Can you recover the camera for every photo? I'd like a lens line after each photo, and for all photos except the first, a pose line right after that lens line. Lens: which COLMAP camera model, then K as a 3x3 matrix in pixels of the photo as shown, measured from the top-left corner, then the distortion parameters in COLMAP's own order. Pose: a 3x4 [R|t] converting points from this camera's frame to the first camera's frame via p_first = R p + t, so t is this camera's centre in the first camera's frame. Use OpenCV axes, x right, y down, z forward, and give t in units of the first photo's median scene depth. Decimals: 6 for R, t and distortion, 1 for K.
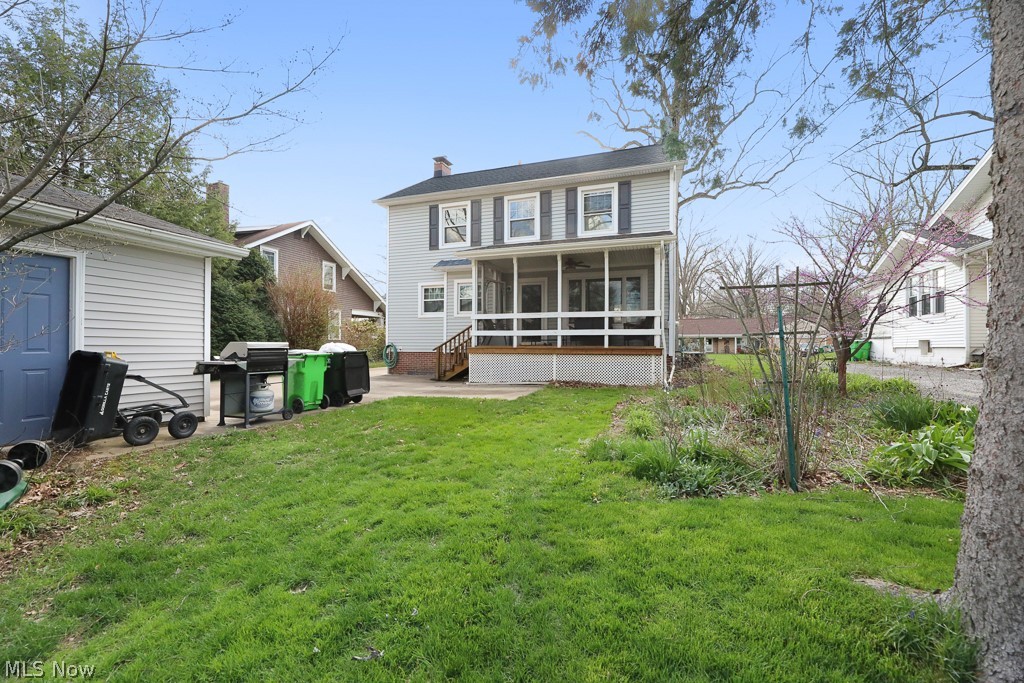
lens RADIAL K [[417.1, 0, 492.4], [0, 417.1, 339.3], [0, 0, 1]] dist [-0.000852, 0.000089]
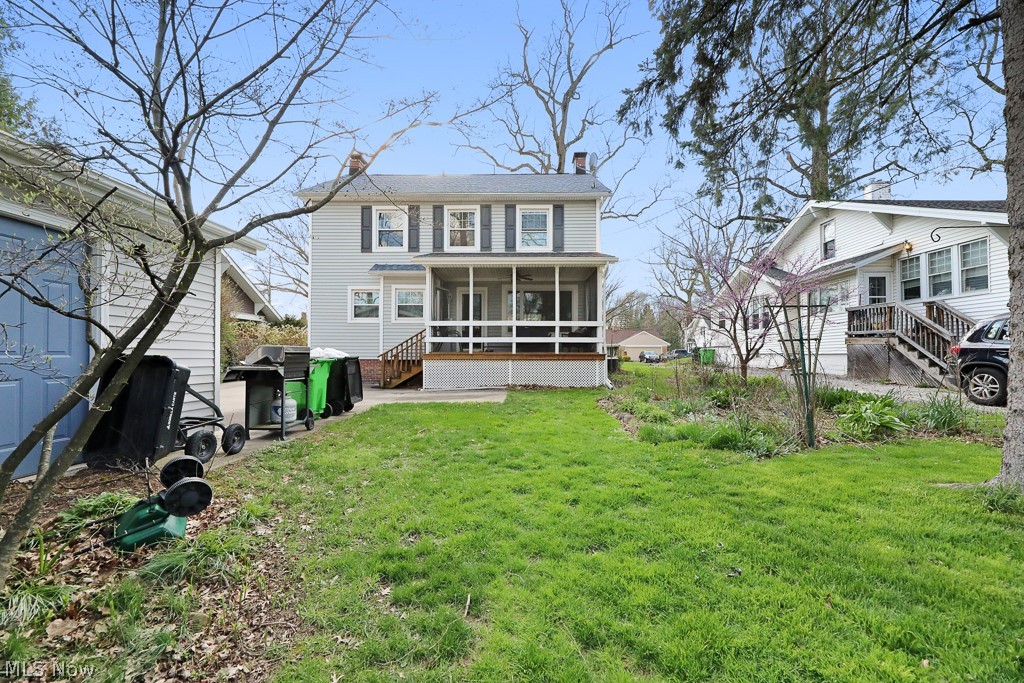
lens RADIAL K [[417.1, 0, 498.0], [0, 417.1, 347.1], [0, 0, 1]] dist [-0.000852, 0.000089]
pose [[0.948397, 0.003562, 0.317066, -0.204183], [-0.003176, 0.999993, -0.001735, 0.004556], [-0.317071, 0.000639, 0.948402, -0.005284]]
